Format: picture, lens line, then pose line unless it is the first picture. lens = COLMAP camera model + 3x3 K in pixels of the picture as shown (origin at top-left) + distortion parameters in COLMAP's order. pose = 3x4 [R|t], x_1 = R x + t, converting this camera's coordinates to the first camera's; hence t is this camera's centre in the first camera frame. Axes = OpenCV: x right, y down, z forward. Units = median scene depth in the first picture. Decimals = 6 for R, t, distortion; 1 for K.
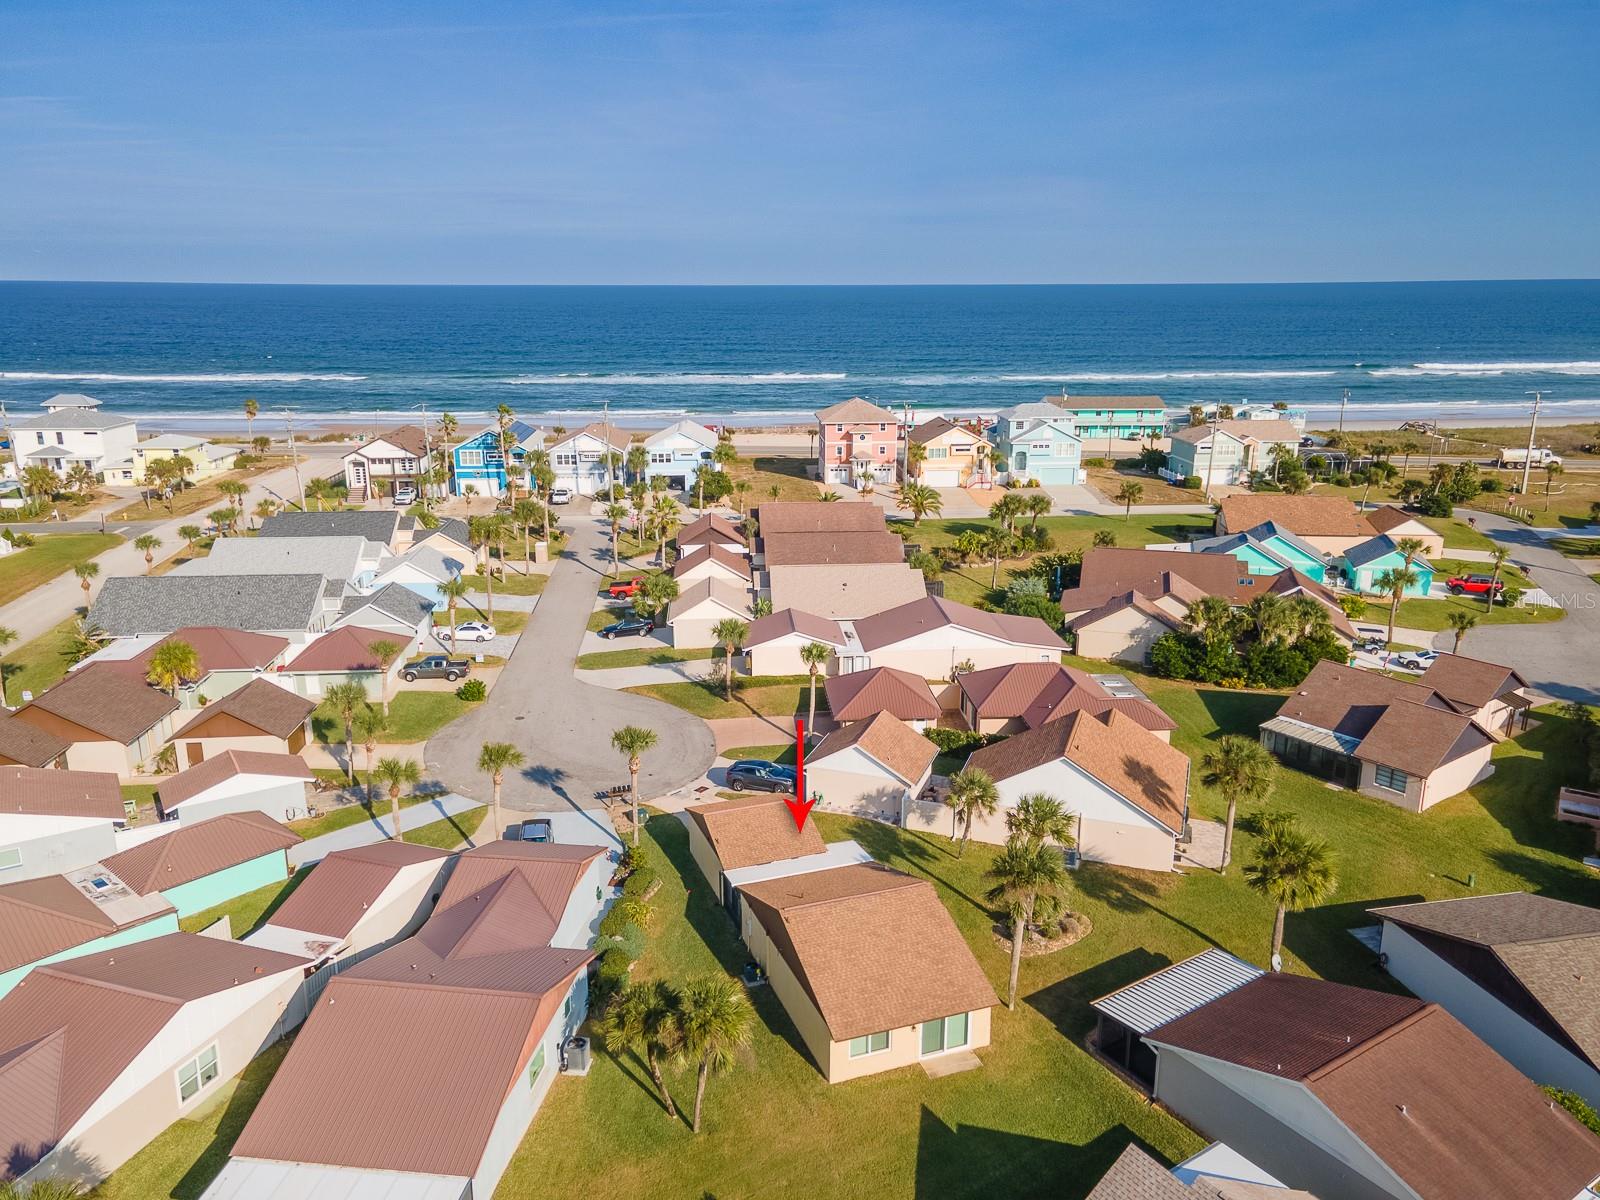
lens RADIAL K [[1177.3, 0, 792.3], [0, 1177.3, 606.9], [0, 0, 1]] dist [0.050418, 0.000461]
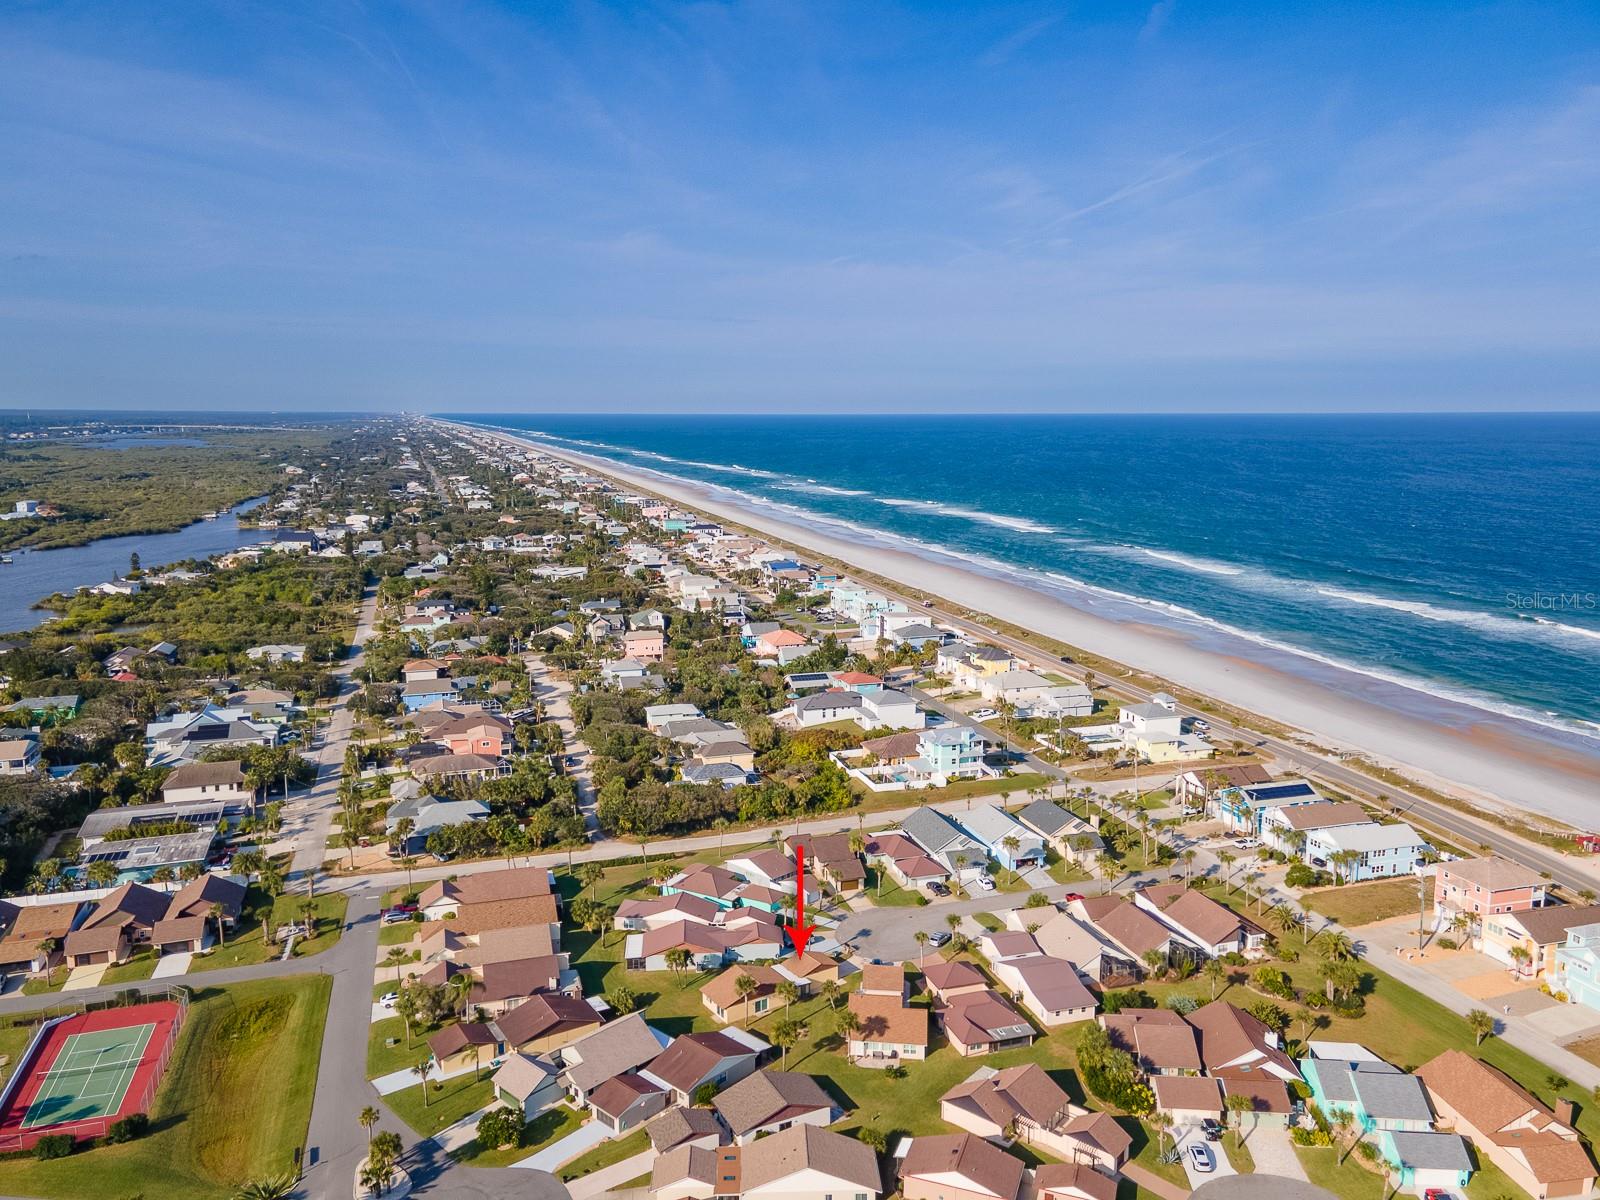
lens RADIAL K [[1177.3, 0, 792.3], [0, 1177.3, 606.9], [0, 0, 1]] dist [0.050418, 0.000461]
pose [[0.230829, 0.162943, -0.959254, 1.131751], [-0.259251, 0.960538, 0.100777, -0.407720], [0.937820, 0.225425, 0.263963, -0.003900]]
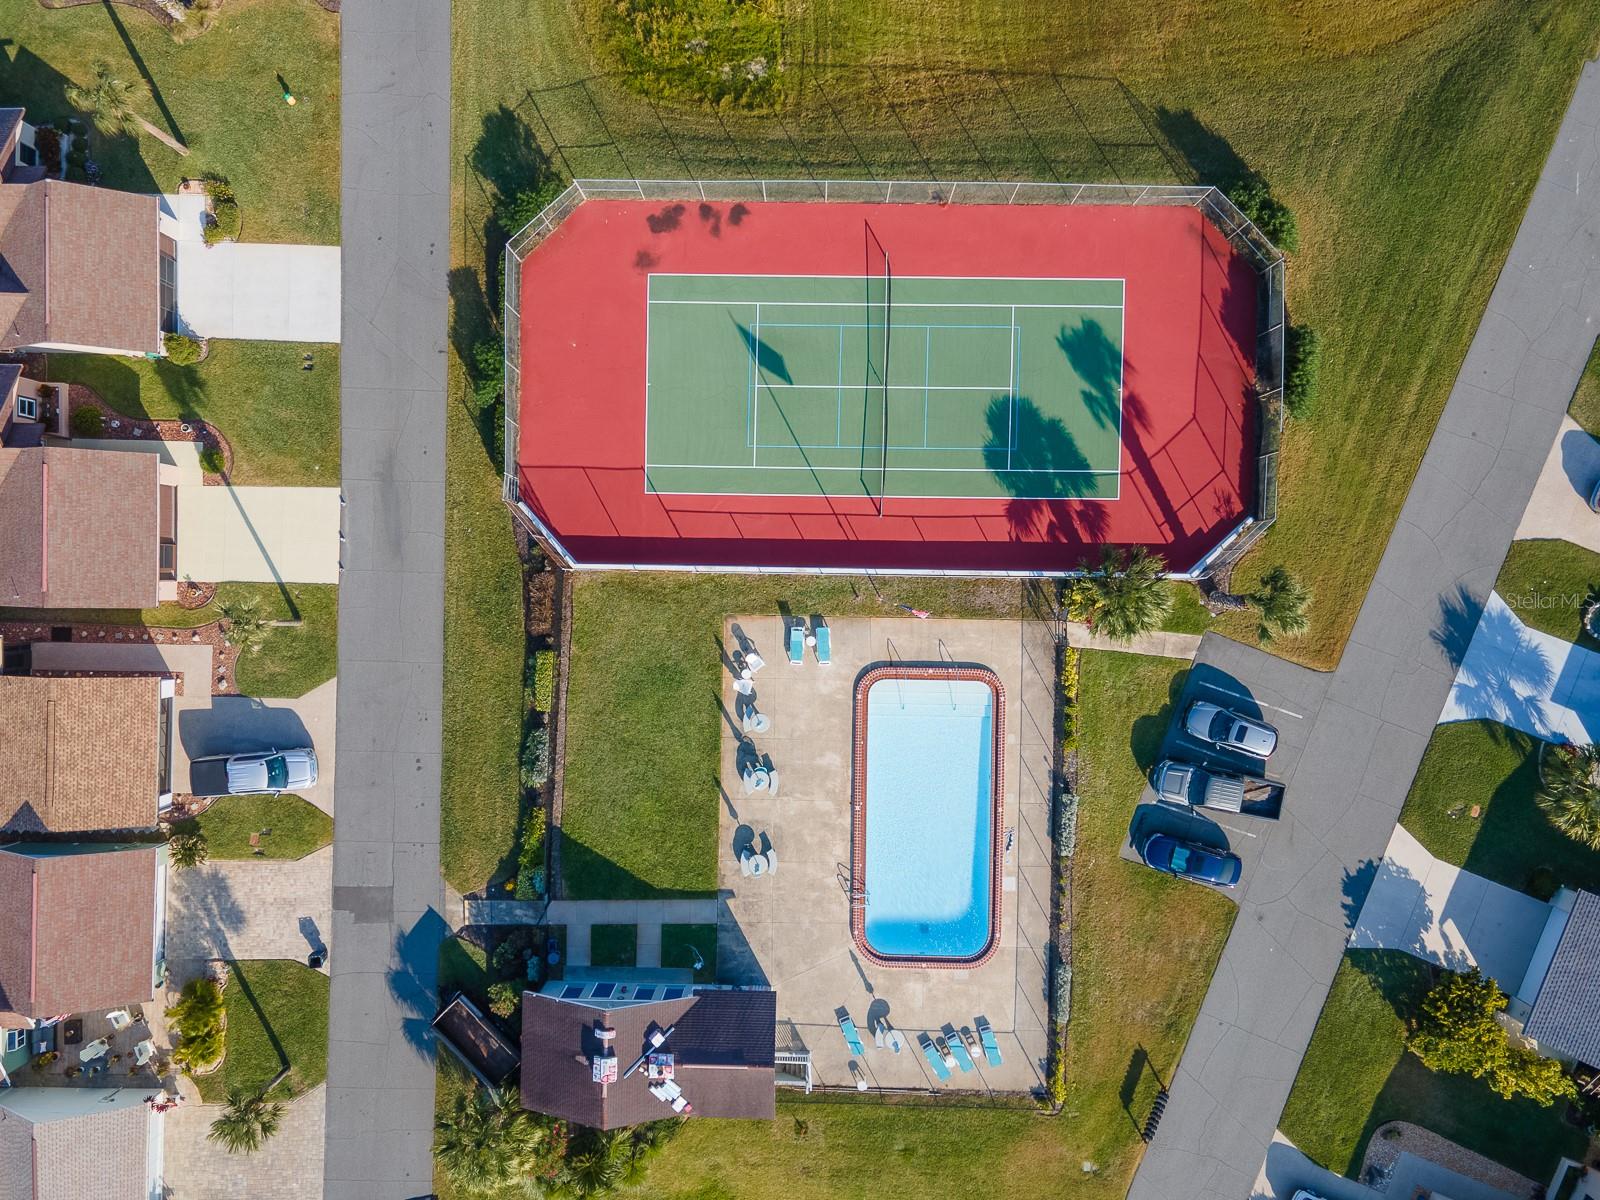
lens RADIAL K [[1168.1, 0, 800.0], [0, 1168.1, 600.0], [0, 0, 1]] dist [0.044049, 0.003638]
pose [[0.996125, 0.087489, -0.008959, -0.032209], [-0.013026, 0.247520, 0.968795, -0.080919], [0.086976, -0.964925, 0.247700, -0.390840]]
